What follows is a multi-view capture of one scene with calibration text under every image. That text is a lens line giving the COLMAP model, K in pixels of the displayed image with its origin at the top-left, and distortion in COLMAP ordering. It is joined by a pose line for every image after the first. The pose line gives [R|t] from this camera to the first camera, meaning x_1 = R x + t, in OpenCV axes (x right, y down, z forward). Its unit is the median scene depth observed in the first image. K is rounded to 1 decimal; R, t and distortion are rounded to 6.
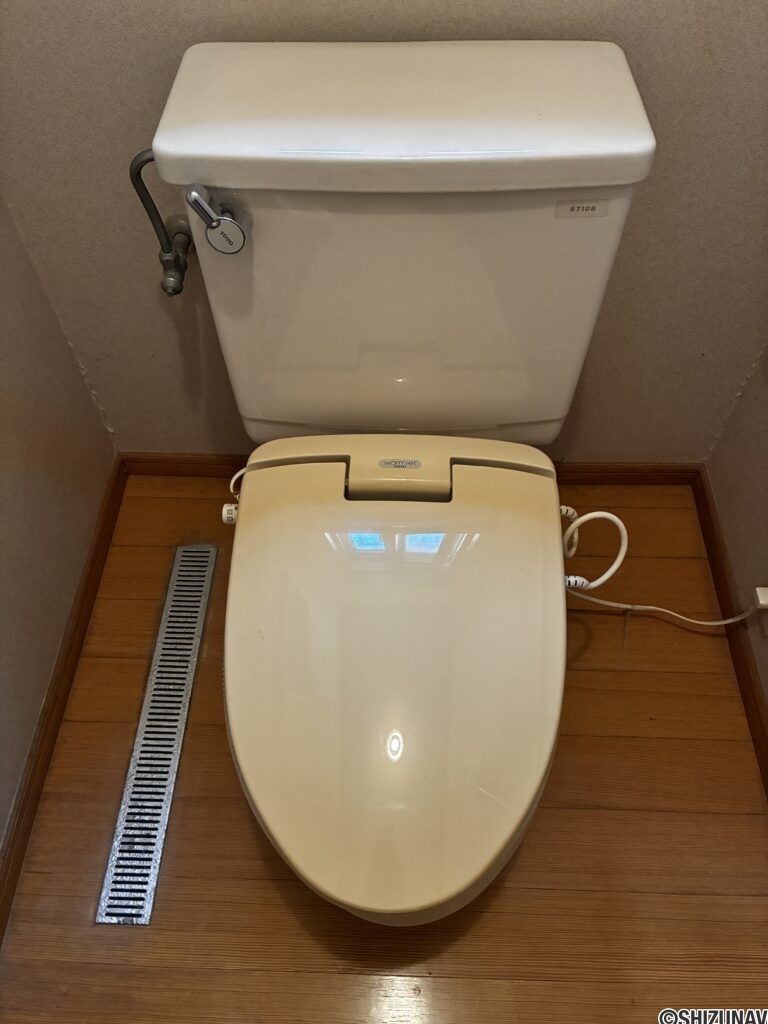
lens RADIAL K [[796.1, 0, 384.0], [0, 796.1, 512.0], [0, 0, 1]] dist [-0.002208, -0.000847]
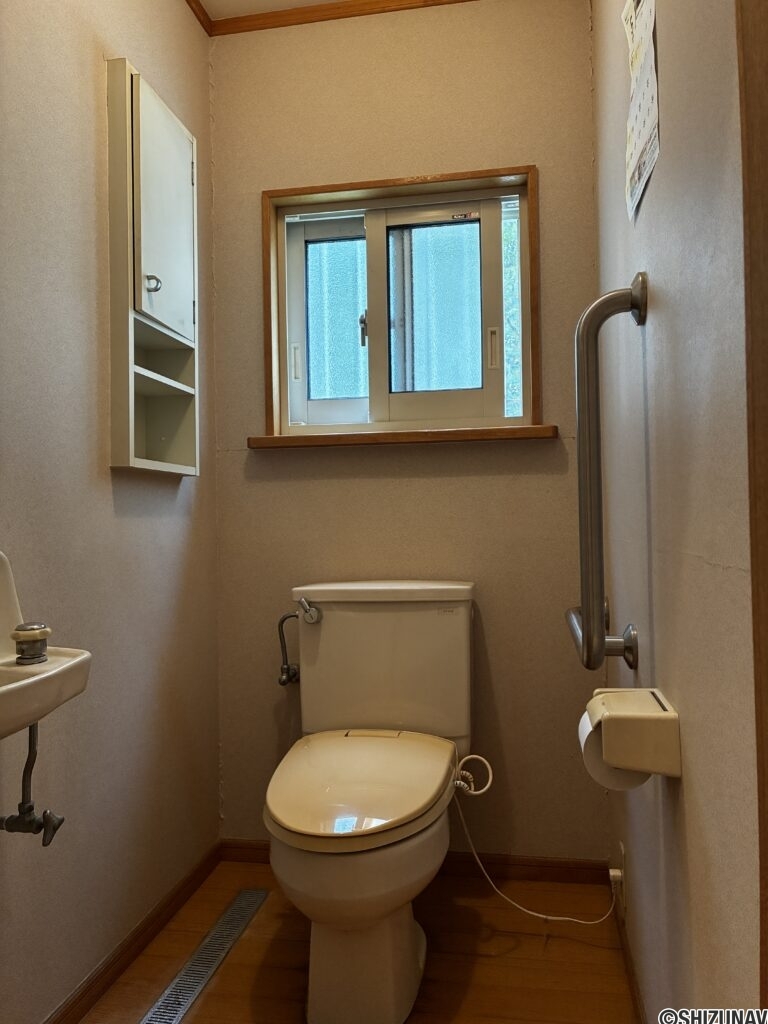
lens RADIAL K [[782.7, 0, 384.0], [0, 782.7, 512.0], [0, 0, 1]] dist [0.063722, 0.000411]
pose [[0.989701, -0.013492, -0.142515, 0.327055], [-0.109665, 0.568440, -0.815383, 1.222541], [0.092012, 0.822614, 0.561106, -0.566396]]
